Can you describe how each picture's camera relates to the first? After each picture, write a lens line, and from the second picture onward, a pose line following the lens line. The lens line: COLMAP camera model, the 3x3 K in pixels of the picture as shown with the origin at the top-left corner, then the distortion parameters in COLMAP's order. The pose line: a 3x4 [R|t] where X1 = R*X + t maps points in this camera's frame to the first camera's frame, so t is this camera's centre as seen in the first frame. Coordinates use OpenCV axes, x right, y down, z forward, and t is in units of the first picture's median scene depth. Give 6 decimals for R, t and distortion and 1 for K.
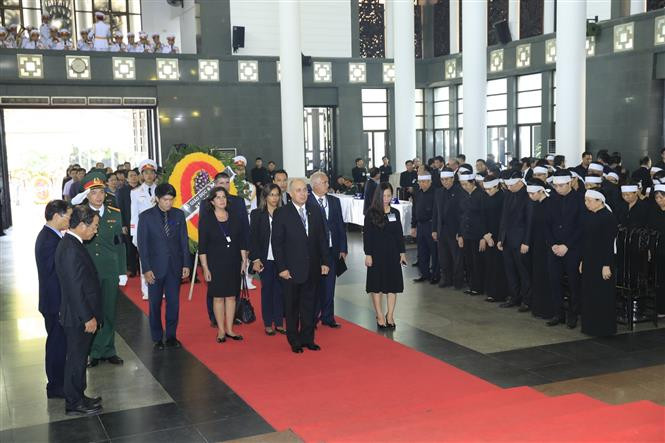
lens RADIAL K [[798.5, 0, 332.5], [0, 798.5, 221.5], [0, 0, 1]] dist [0.024989, 0.220061]
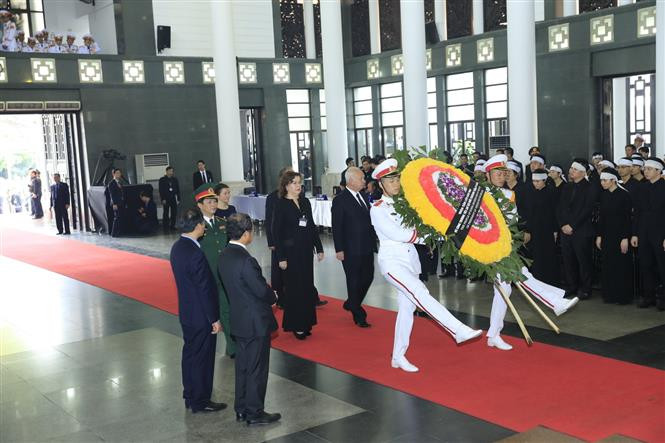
lens RADIAL K [[798.5, 0, 332.5], [0, 798.5, 221.5], [0, 0, 1]] dist [0.024989, 0.220061]
pose [[0.979911, -0.045916, 0.194080, -0.116155], [0.046387, 0.998921, 0.002119, -0.002023], [-0.193968, 0.006926, 0.980983, 0.018472]]
